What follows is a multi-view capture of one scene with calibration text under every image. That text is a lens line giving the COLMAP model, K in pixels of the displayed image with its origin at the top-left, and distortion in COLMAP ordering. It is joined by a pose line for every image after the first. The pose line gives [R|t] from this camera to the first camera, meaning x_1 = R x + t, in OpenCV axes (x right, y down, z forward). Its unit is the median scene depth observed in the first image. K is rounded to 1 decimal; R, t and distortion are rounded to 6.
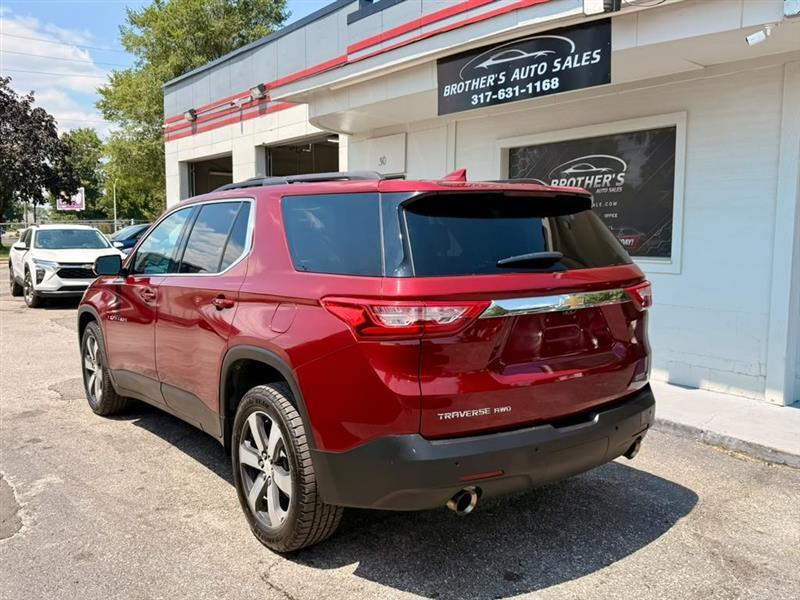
lens RADIAL K [[701.8, 0, 400.0], [0, 701.8, 300.0], [0, 0, 1]] dist [0.117612, -0.227362]
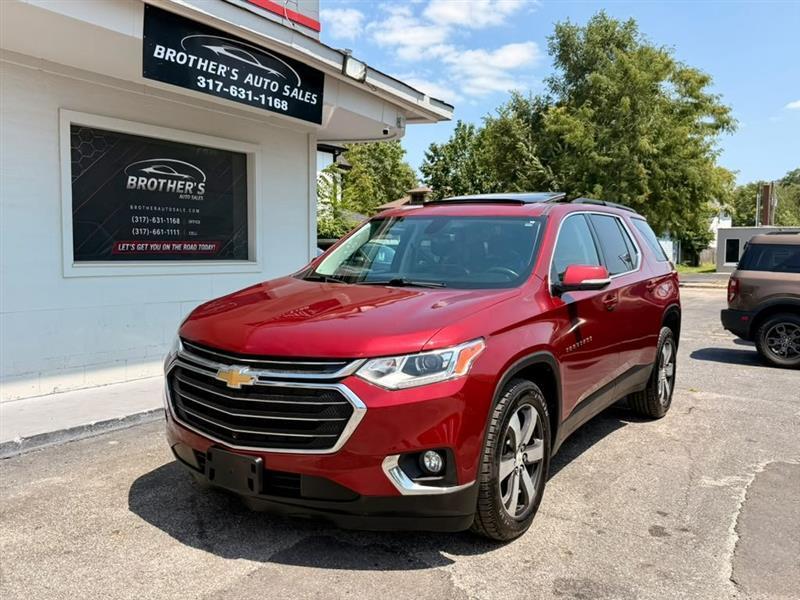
lens RADIAL K [[701.8, 0, 400.0], [0, 701.8, 300.0], [0, 0, 1]] dist [0.117612, -0.227362]
pose [[-0.346608, -0.073300, 0.935142, -0.858630], [0.077745, 0.991267, 0.106515, -0.099895], [-0.934783, 0.109622, -0.337882, 1.168045]]
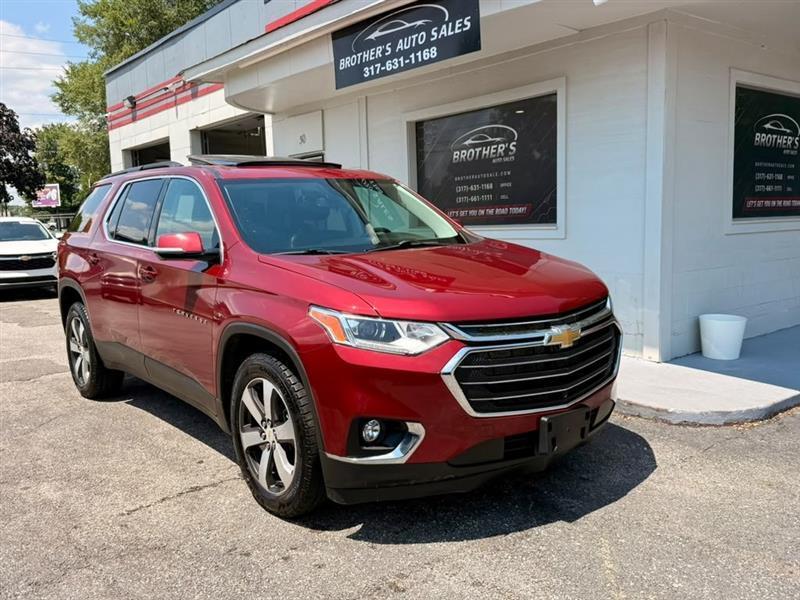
lens RADIAL K [[696.4, 0, 404.3], [0, 696.4, 303.9], [0, 0, 1]] dist [0.117471, -0.224434]
pose [[0.999042, -0.037008, 0.023343, 0.132106], [0.036395, 0.998995, 0.026176, 0.021296], [-0.024288, -0.025301, 0.999385, -0.003231]]
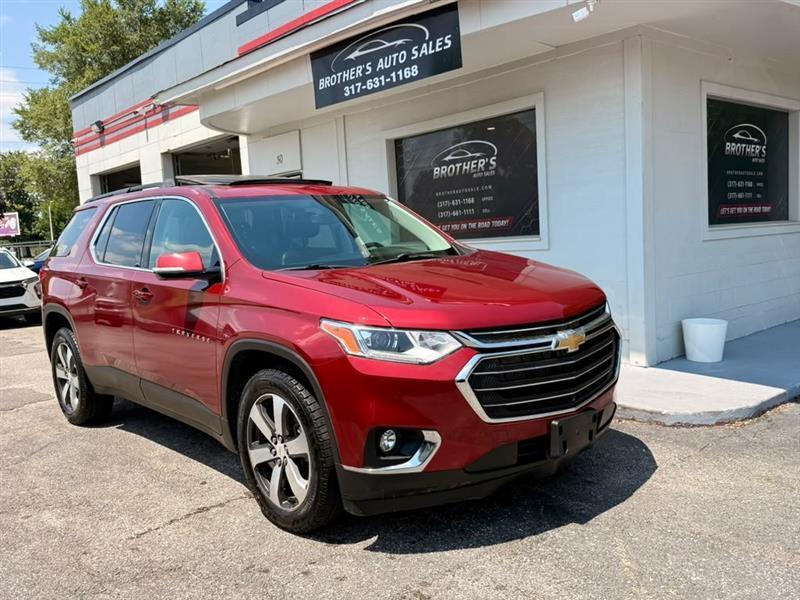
lens RADIAL K [[696.4, 0, 407.9], [0, 696.4, 303.6], [0, 0, 1]] dist [0.116728, -0.222823]
pose [[0.994915, -0.068762, 0.073590, 0.104177], [0.068794, 0.997629, 0.002109, 0.025196], [-0.073560, 0.002965, 0.997286, -0.008390]]
